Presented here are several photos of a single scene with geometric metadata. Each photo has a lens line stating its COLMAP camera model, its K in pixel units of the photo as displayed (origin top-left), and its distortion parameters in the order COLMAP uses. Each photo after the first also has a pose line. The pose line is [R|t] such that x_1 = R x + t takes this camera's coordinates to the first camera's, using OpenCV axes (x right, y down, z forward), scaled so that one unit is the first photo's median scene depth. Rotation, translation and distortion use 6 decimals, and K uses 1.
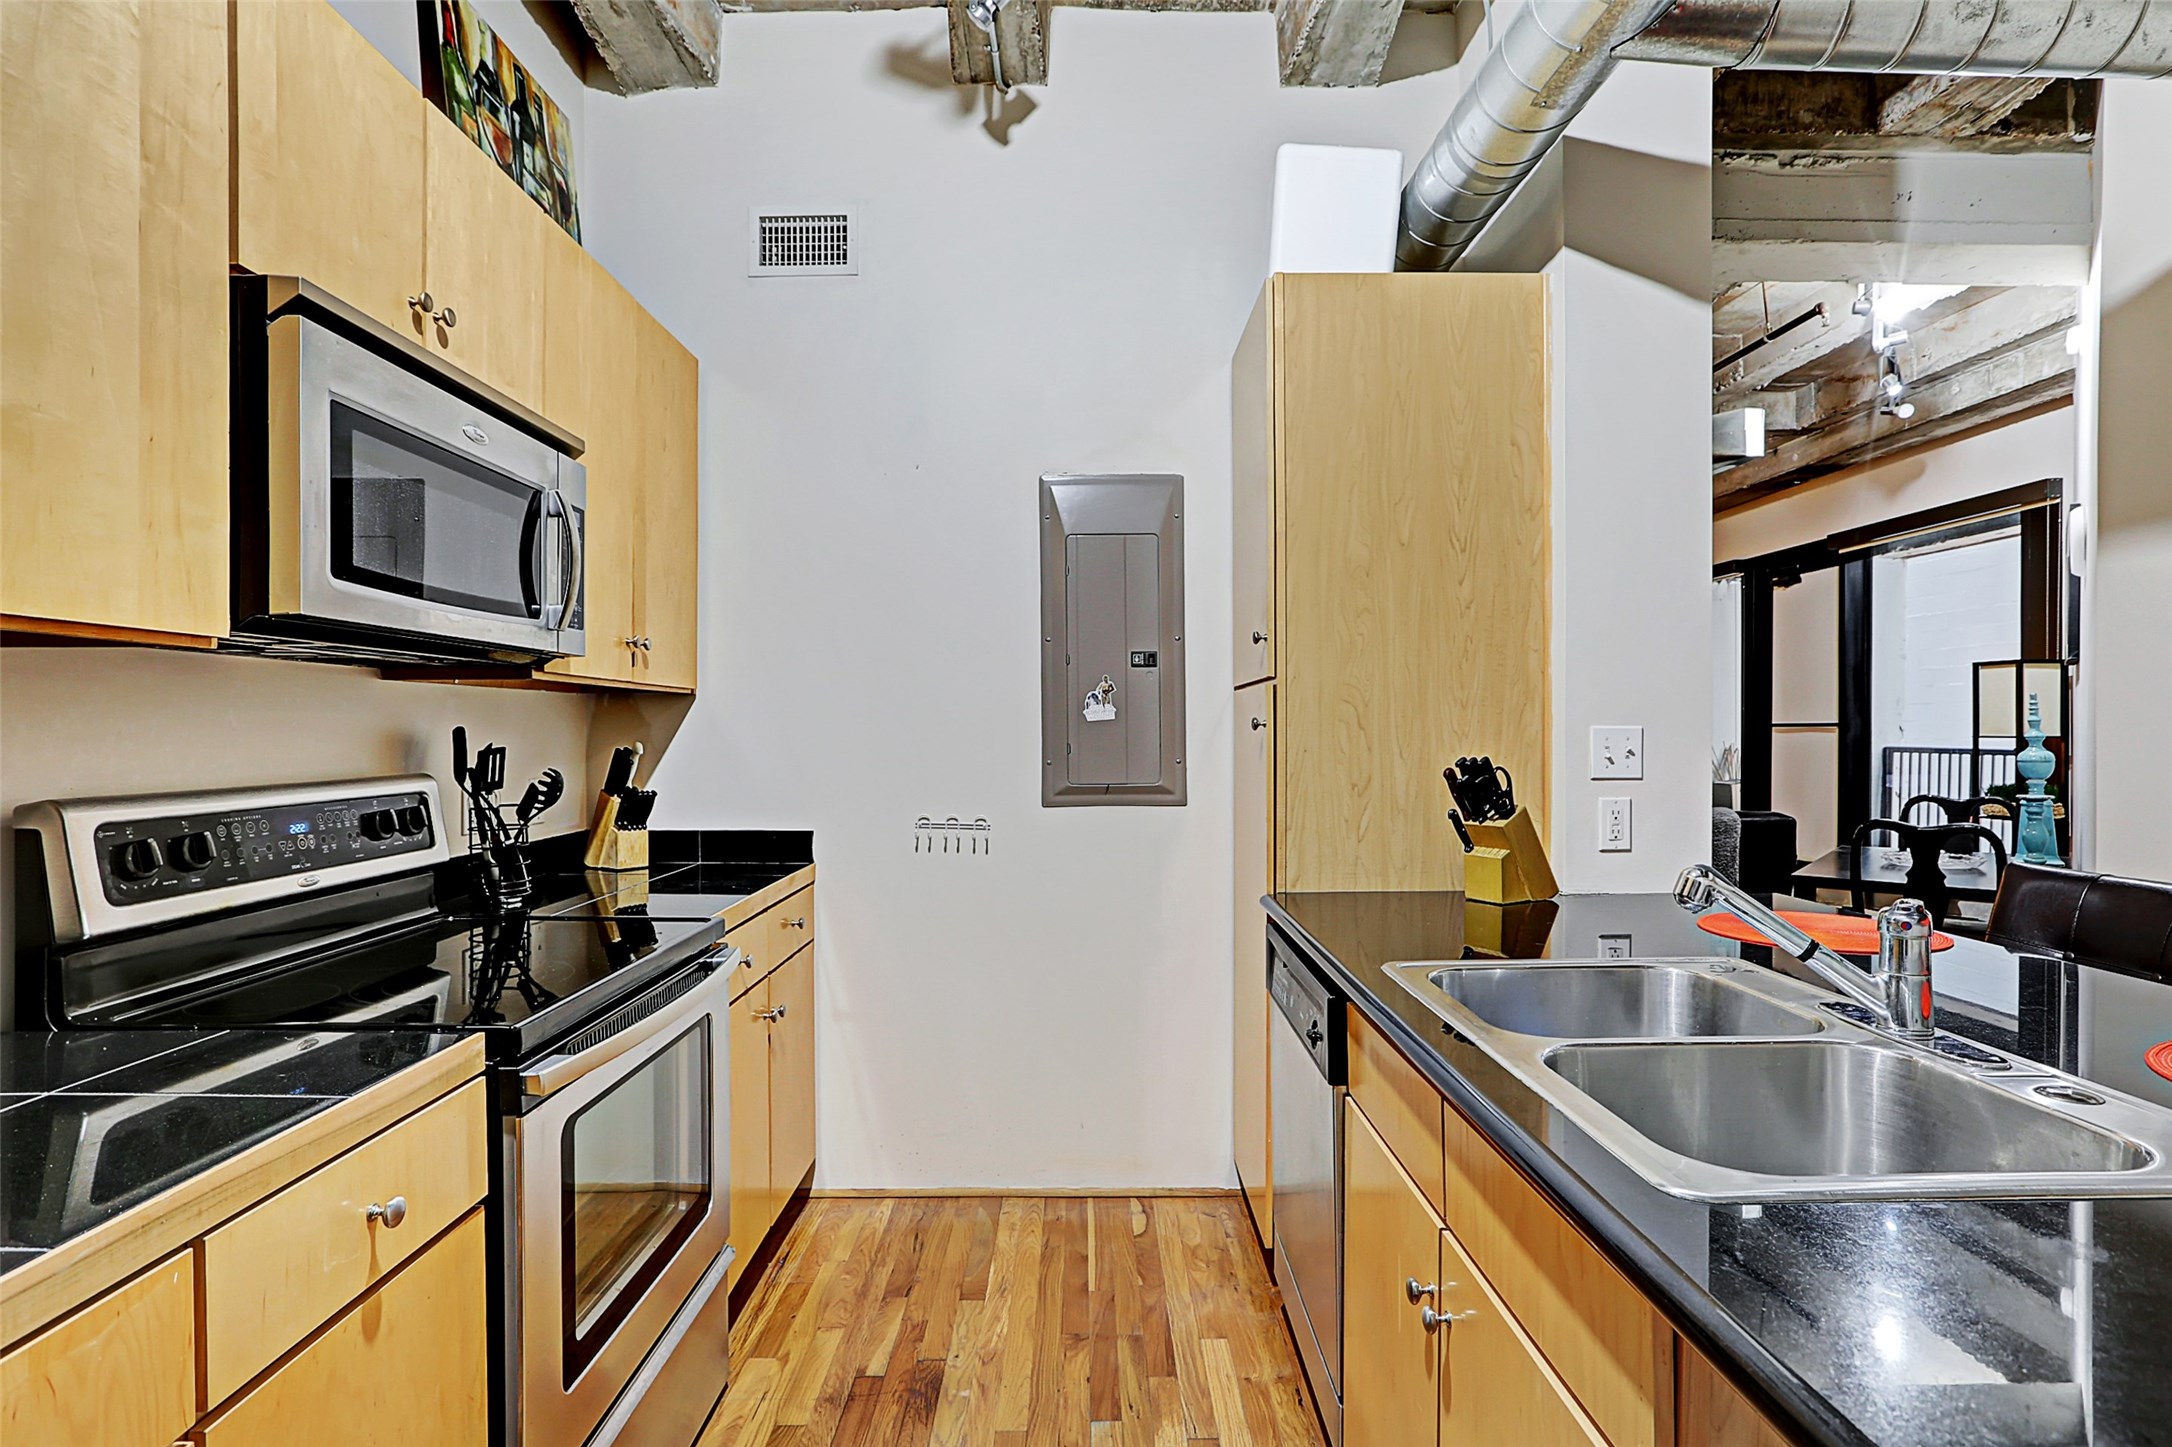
lens RADIAL K [[1071.0, 0, 1094.8], [0, 1071.0, 728.5], [0, 0, 1]] dist [-0.059484, 0.029381]
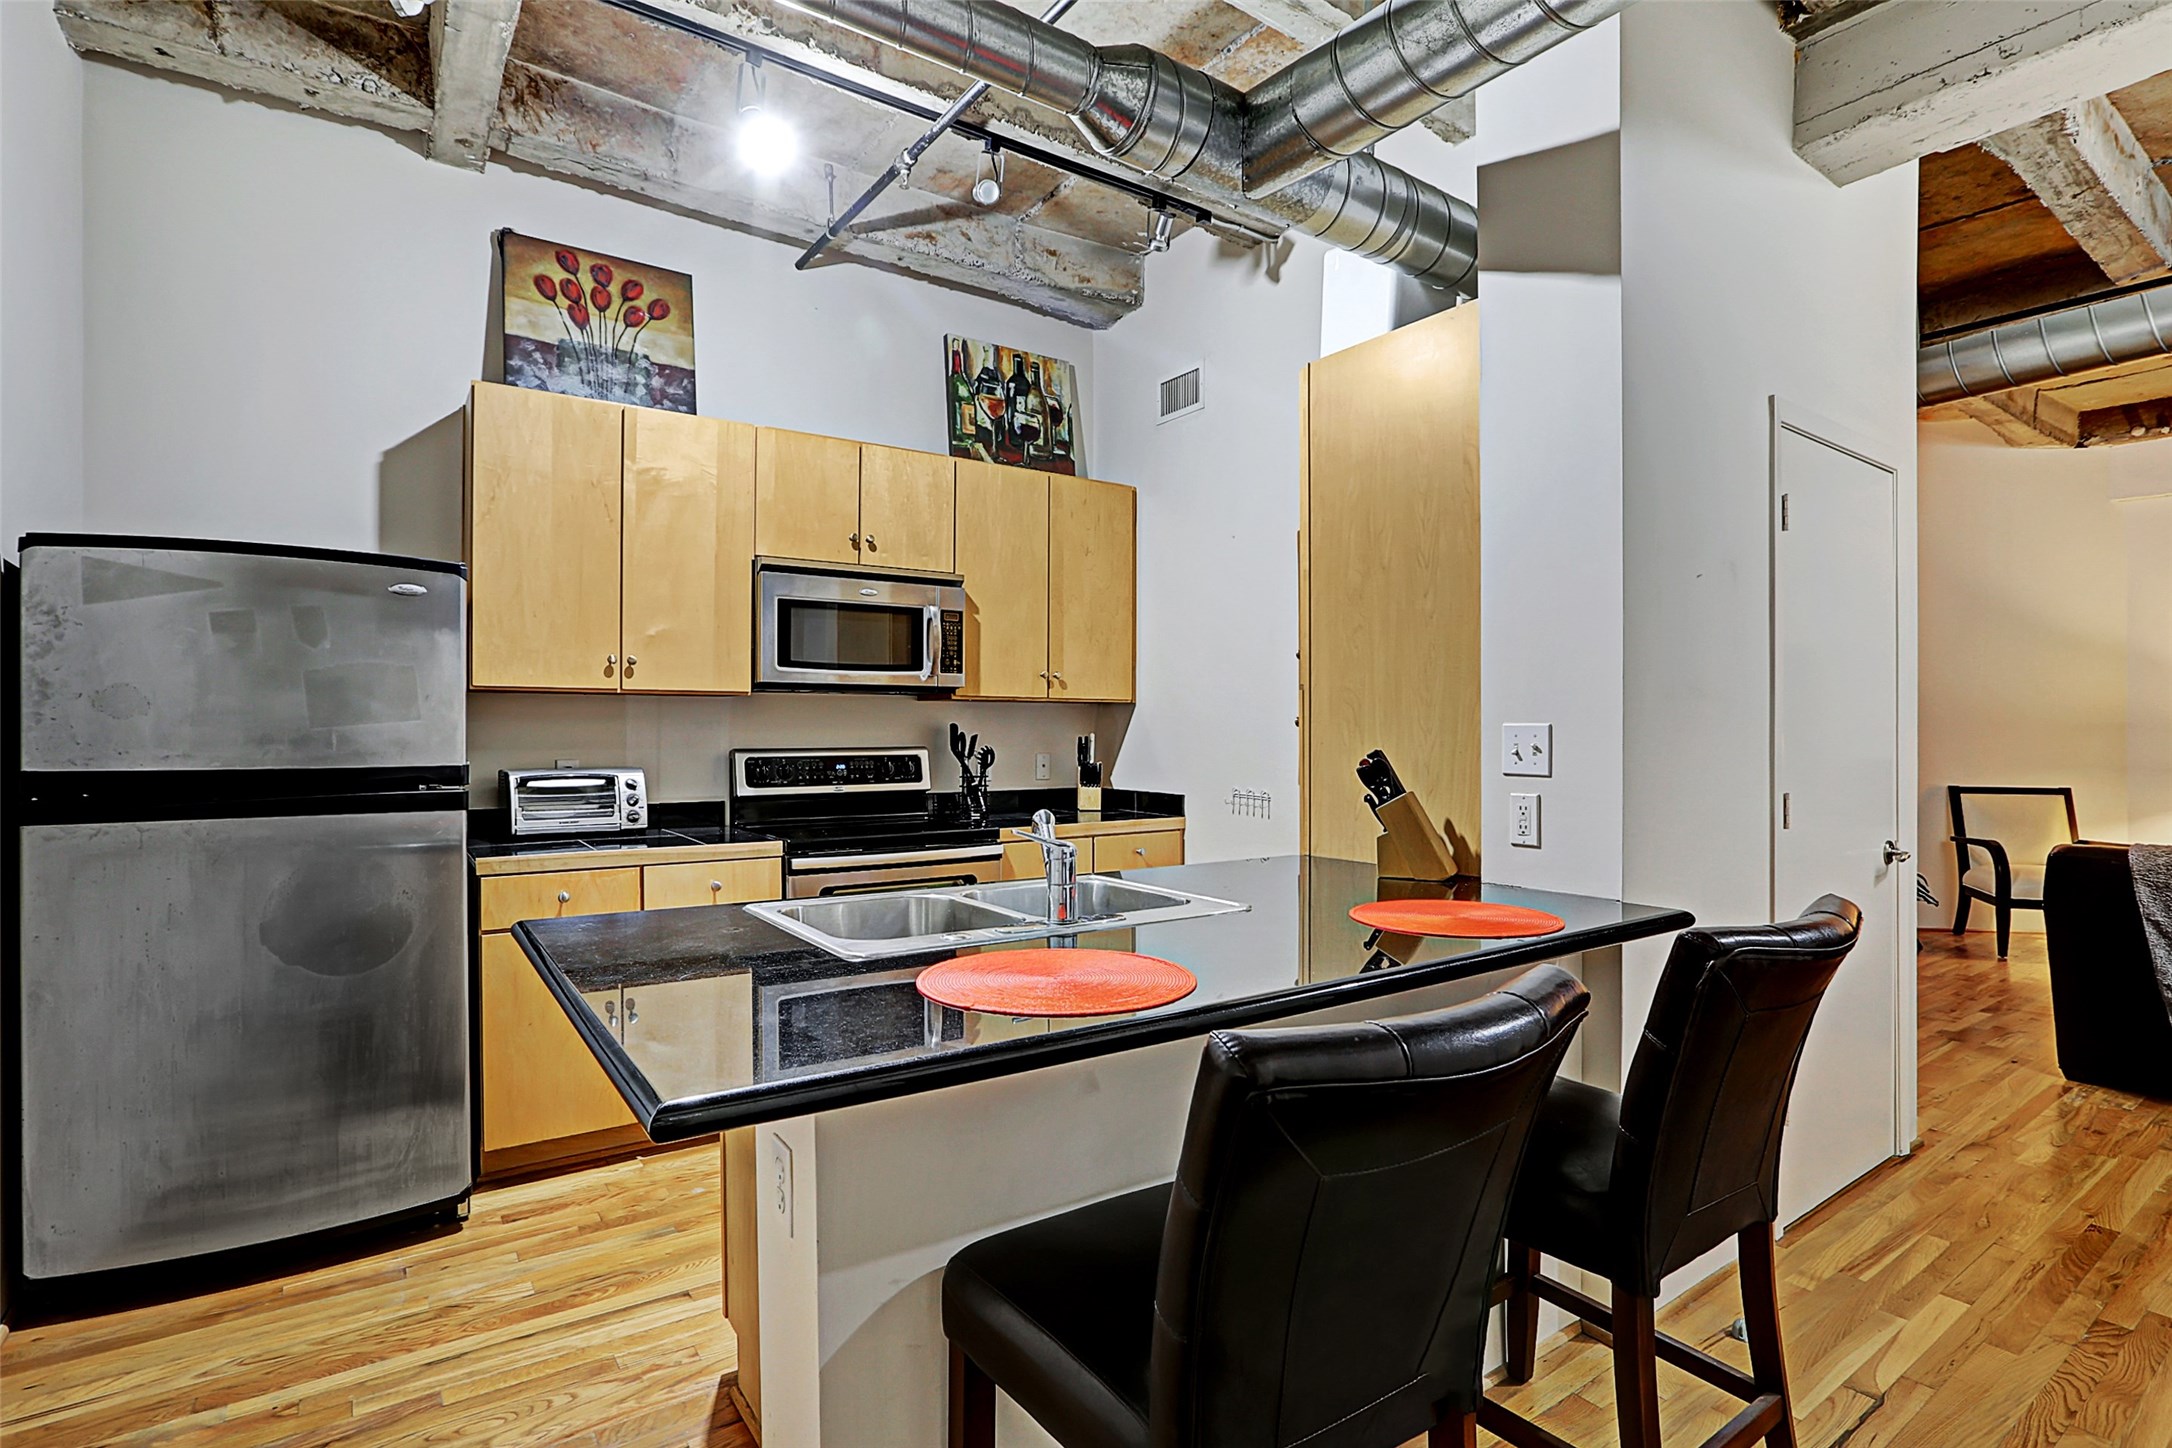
lens RADIAL K [[1071.0, 0, 1094.8], [0, 1071.0, 729.0], [0, 0, 1]] dist [-0.059484, 0.029381]
pose [[0.573451, 0.005167, -0.819224, 1.027054], [-0.002776, 0.999987, 0.004364, -0.000299], [0.819235, -0.000228, 0.573458, 0.062533]]
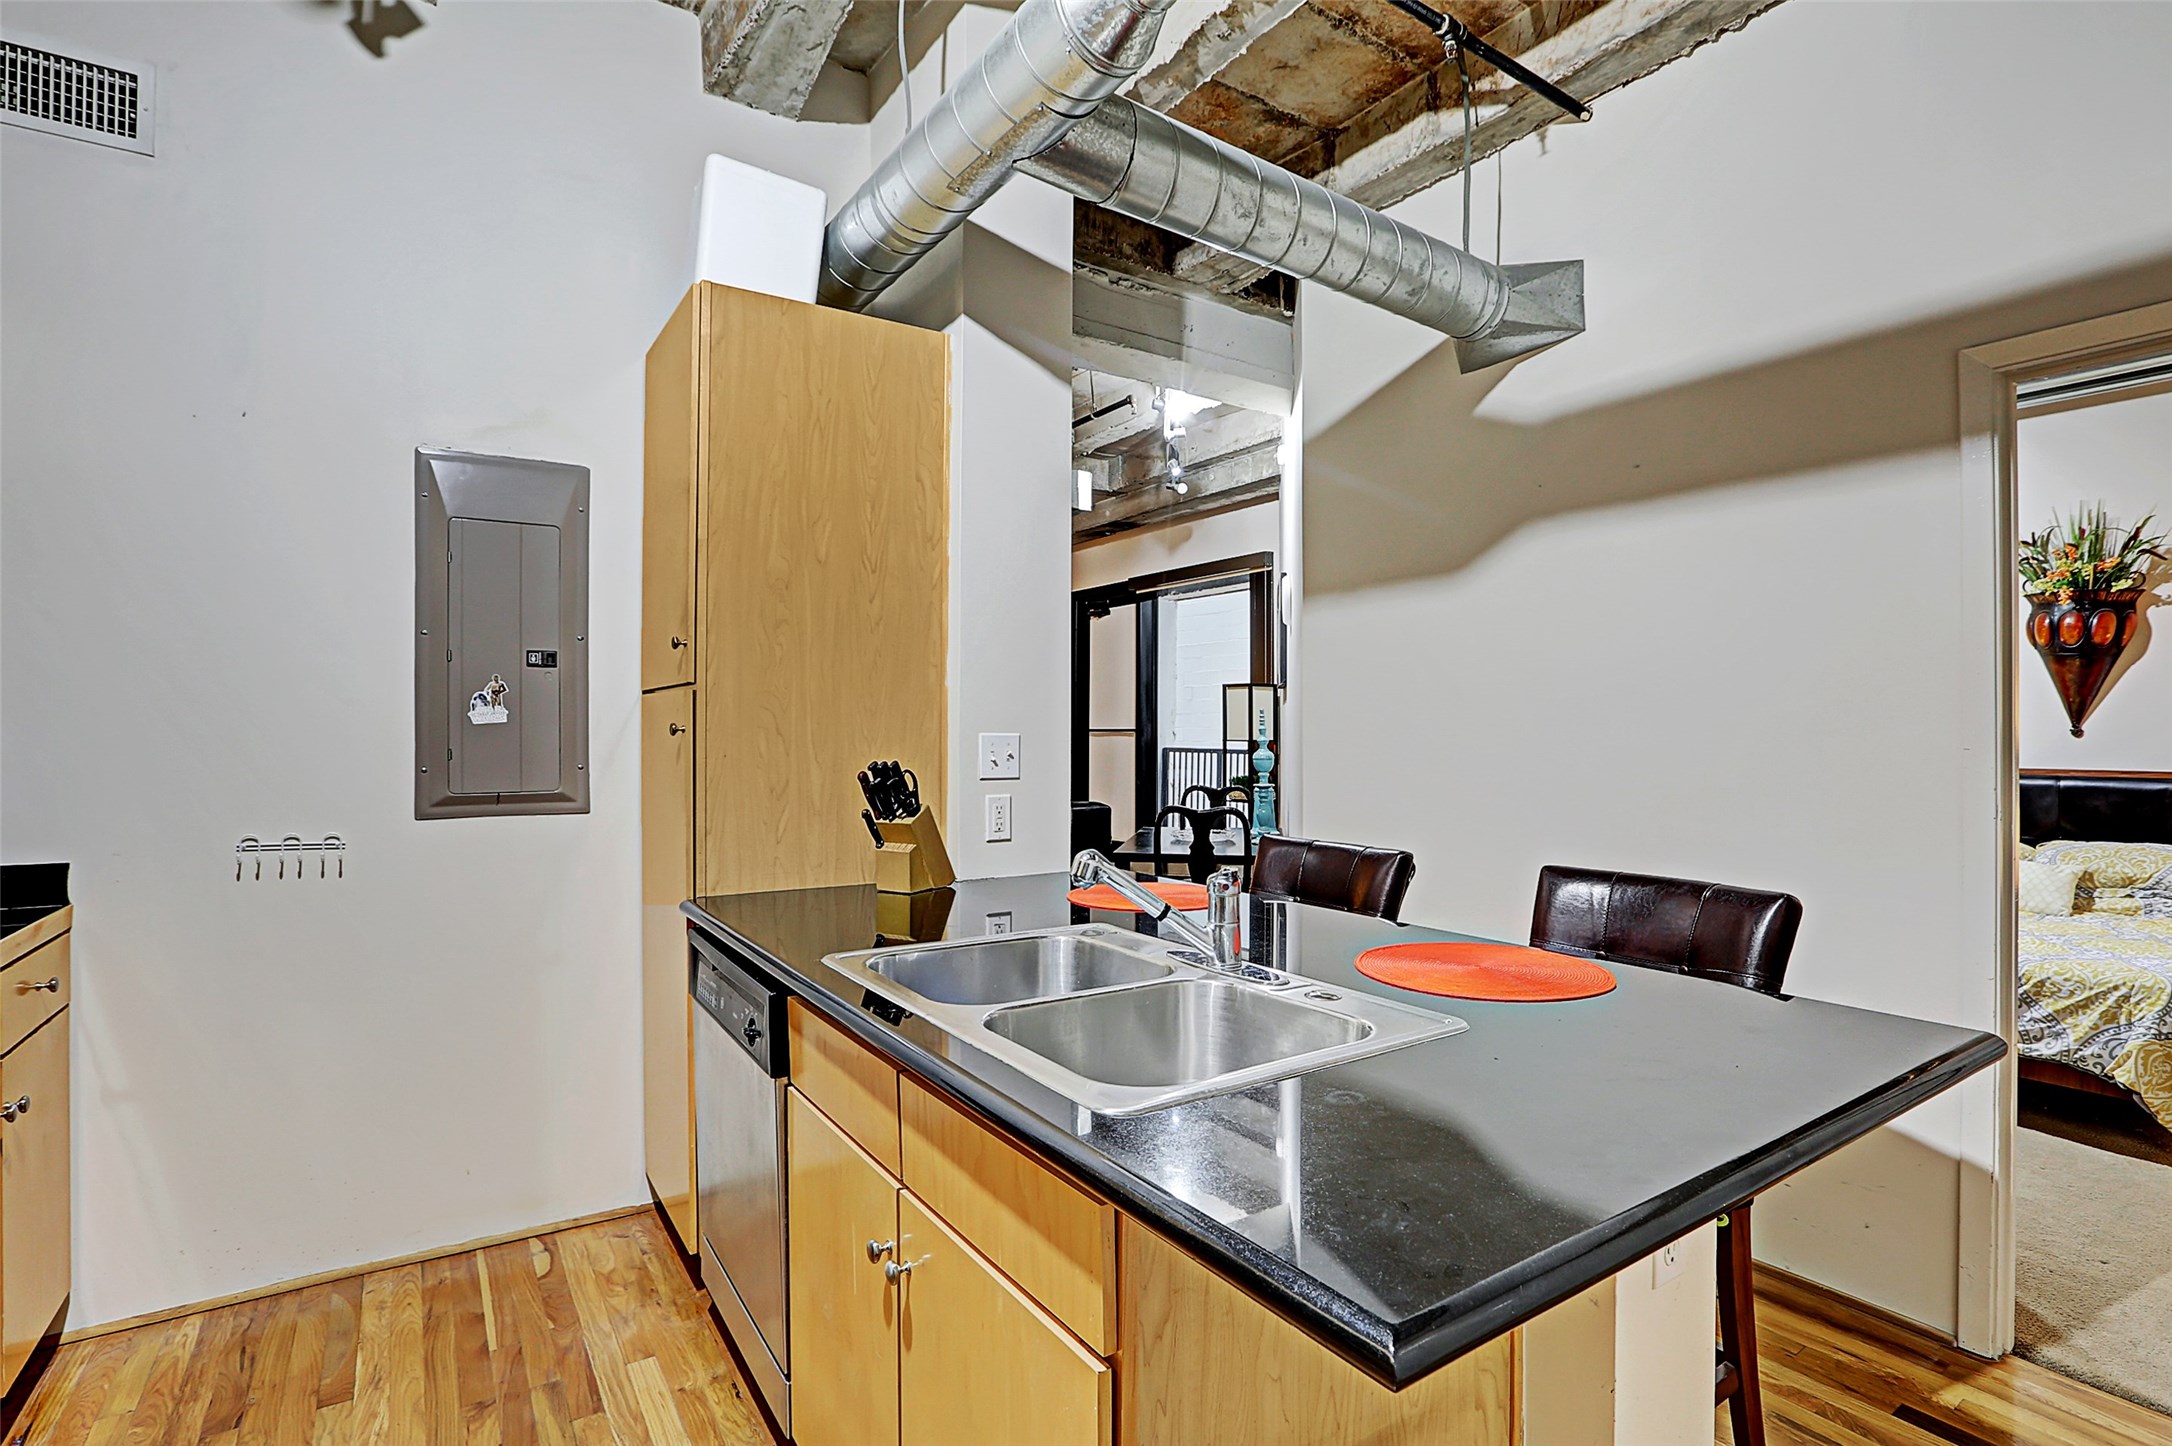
lens RADIAL K [[1034.1, 0, 1086.0], [0, 1034.1, 723.0], [0, 0, 1]] dist [-0.051065, 0.016836]
pose [[0.834225, 0.010886, 0.551317, -0.053852], [-0.008240, 0.999940, -0.007275, -0.006084], [-0.551363, 0.001526, 0.834264, -0.006582]]
